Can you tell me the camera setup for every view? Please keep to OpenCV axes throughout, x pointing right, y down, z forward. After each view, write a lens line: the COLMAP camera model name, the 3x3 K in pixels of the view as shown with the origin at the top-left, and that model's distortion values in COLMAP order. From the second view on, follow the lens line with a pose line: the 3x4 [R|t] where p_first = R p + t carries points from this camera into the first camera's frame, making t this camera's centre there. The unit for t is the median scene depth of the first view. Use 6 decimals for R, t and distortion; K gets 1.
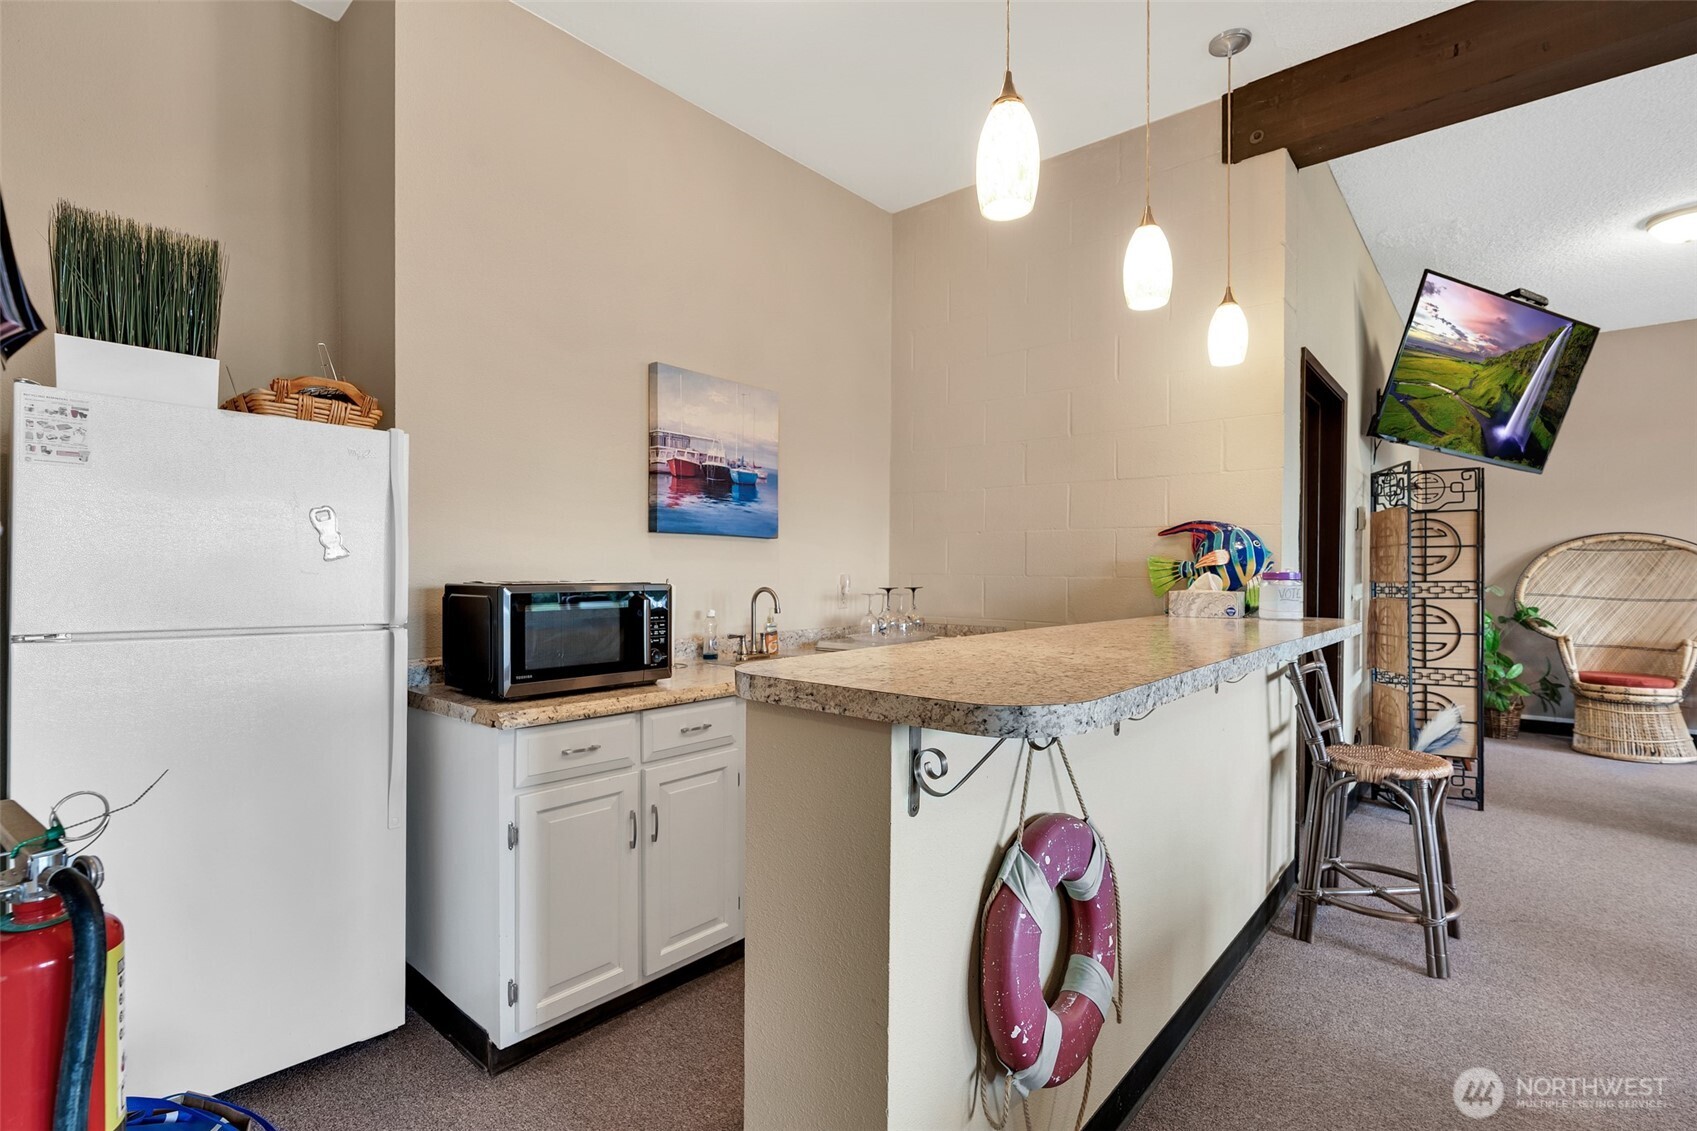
lens RADIAL K [[782.5, 0, 843.7], [0, 782.5, 573.7], [0, 0, 1]] dist [-0.002259, -0.000197]
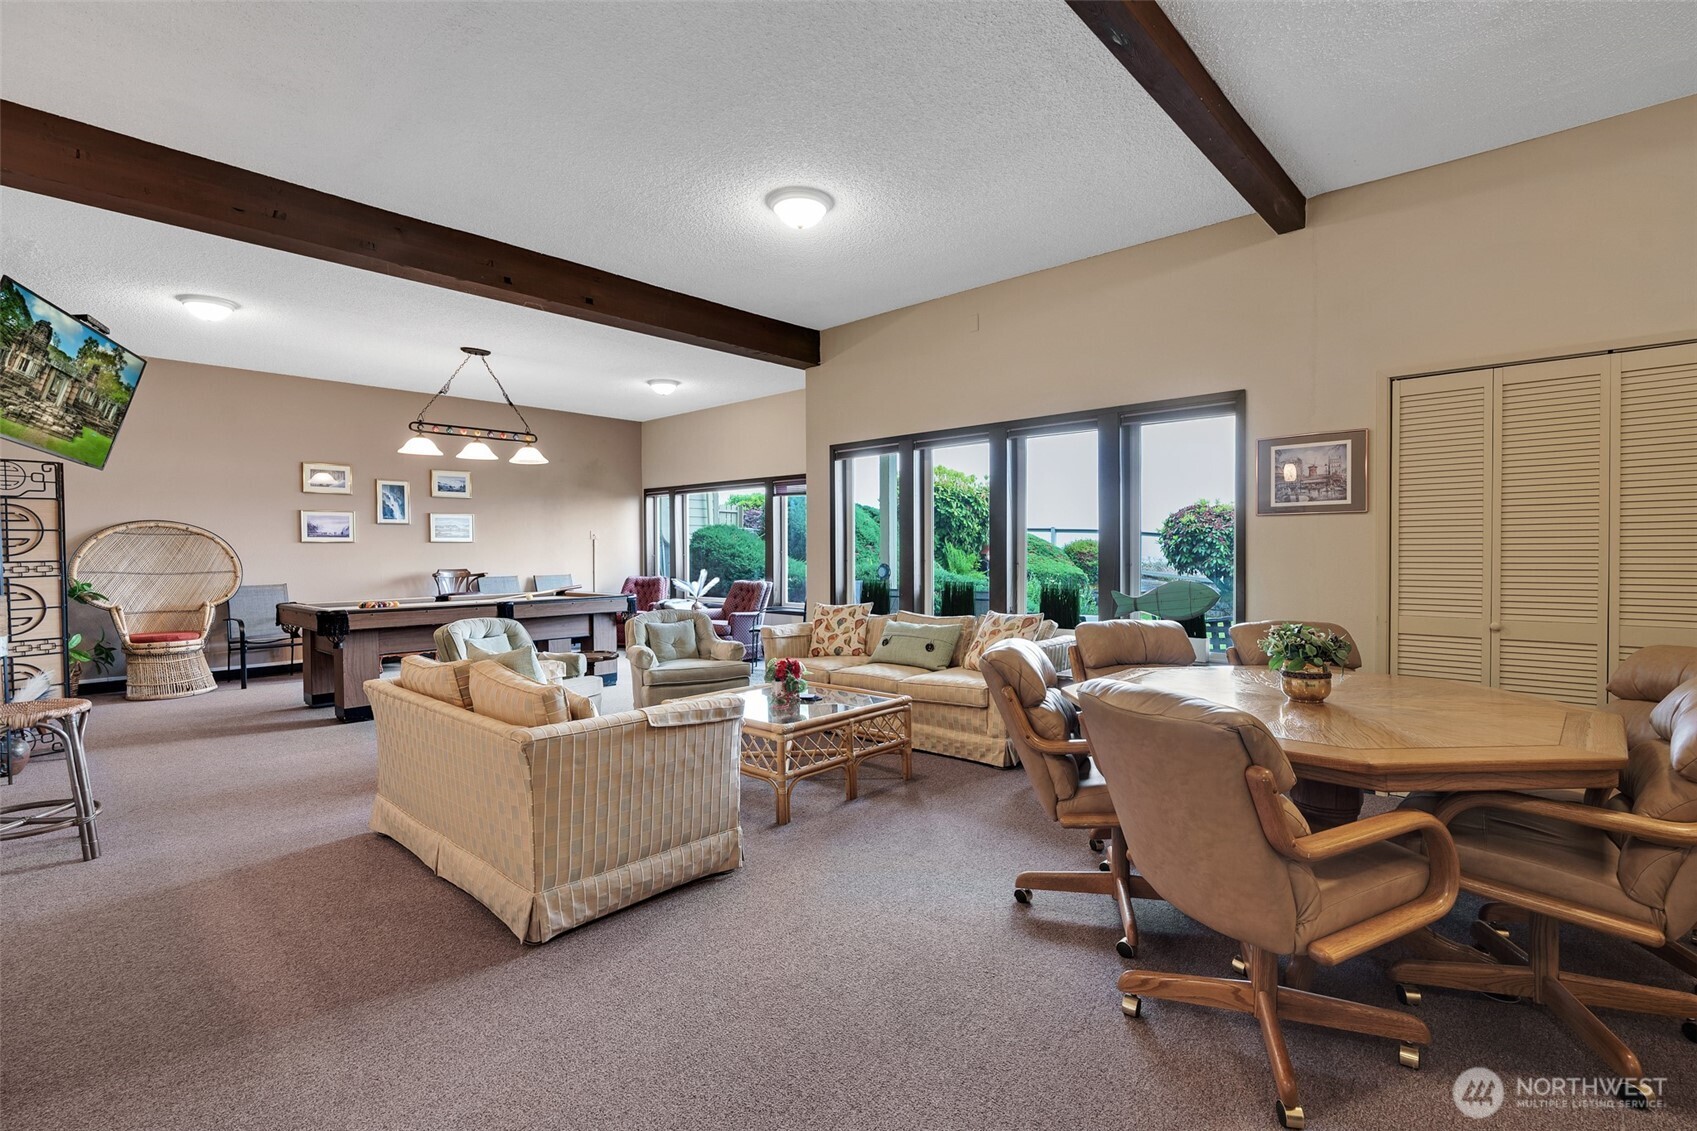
lens RADIAL K [[782.5, 0, 843.7], [0, 782.5, 573.7], [0, 0, 1]] dist [-0.002259, -0.000197]
pose [[0.032489, -0.033294, 0.998917, -0.292934], [0.006457, 0.999431, 0.033101, -0.002180], [-0.999451, 0.005375, 0.032685, -0.186673]]
